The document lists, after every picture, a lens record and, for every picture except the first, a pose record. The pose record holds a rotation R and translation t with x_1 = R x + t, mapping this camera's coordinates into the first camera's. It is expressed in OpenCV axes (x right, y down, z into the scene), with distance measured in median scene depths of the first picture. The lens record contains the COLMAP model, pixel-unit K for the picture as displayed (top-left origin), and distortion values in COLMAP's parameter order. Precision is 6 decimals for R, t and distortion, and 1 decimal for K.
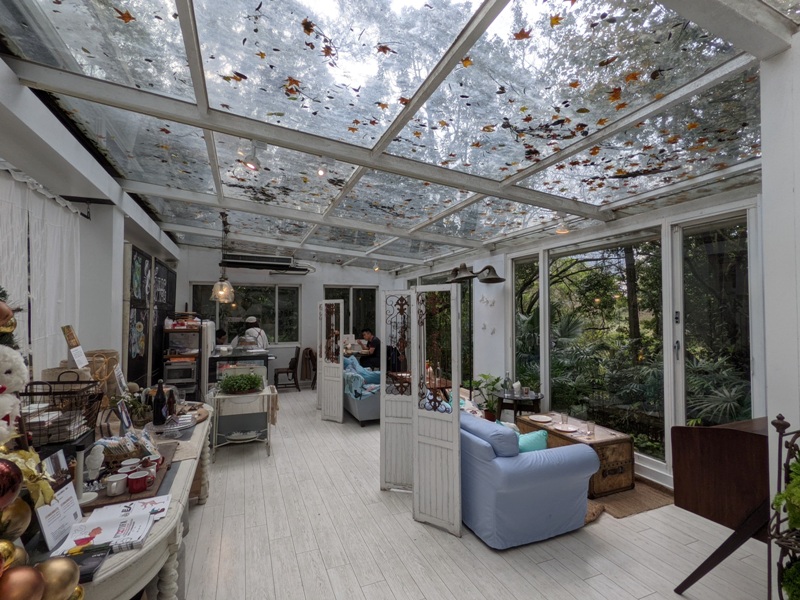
lens RADIAL K [[385.8, 0, 396.9], [0, 385.8, 307.2], [0, 0, 1]] dist [-0.001830, 0.003377]
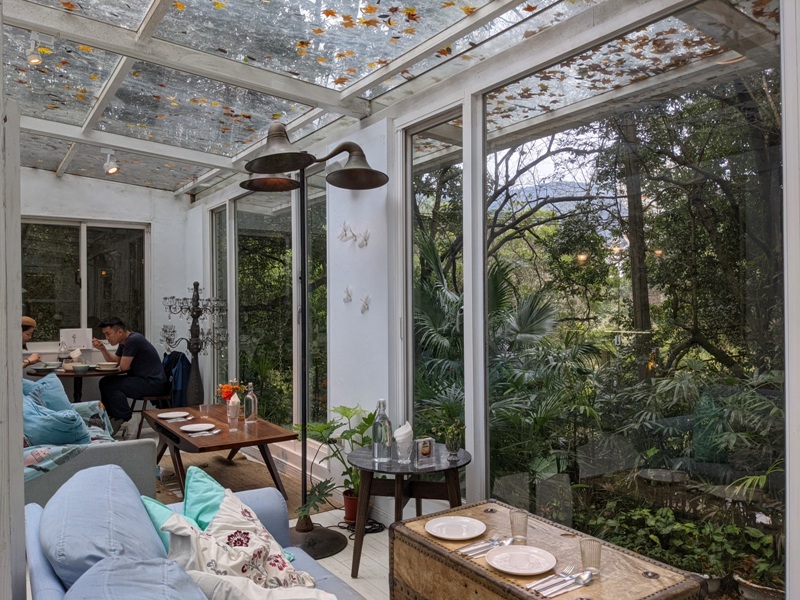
lens RADIAL K [[626.7, 0, 400.7], [0, 626.7, 304.0], [0, 0, 1]] dist [0.049114, -0.072206]
pose [[0.977779, -0.004326, 0.209596, 0.152613], [0.001713, 0.999919, 0.012647, 0.056269], [-0.209633, -0.012007, 0.977706, 0.337093]]
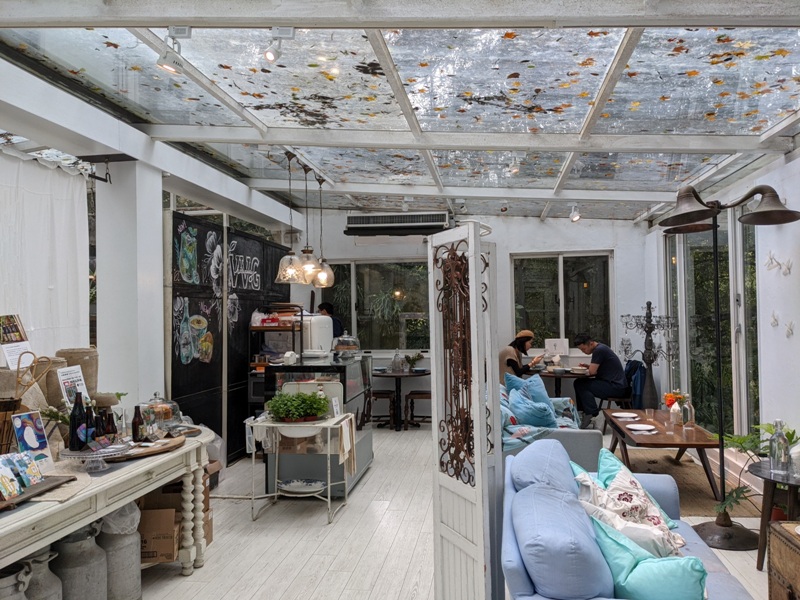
lens RADIAL K [[626.7, 0, 398.1], [0, 626.7, 299.7], [0, 0, 1]] dist [0.049114, -0.072206]
pose [[0.860429, -0.023699, -0.509019, 0.247888], [0.024138, 0.999692, -0.005742, 0.021389], [0.508998, -0.007346, 0.860736, 0.138787]]
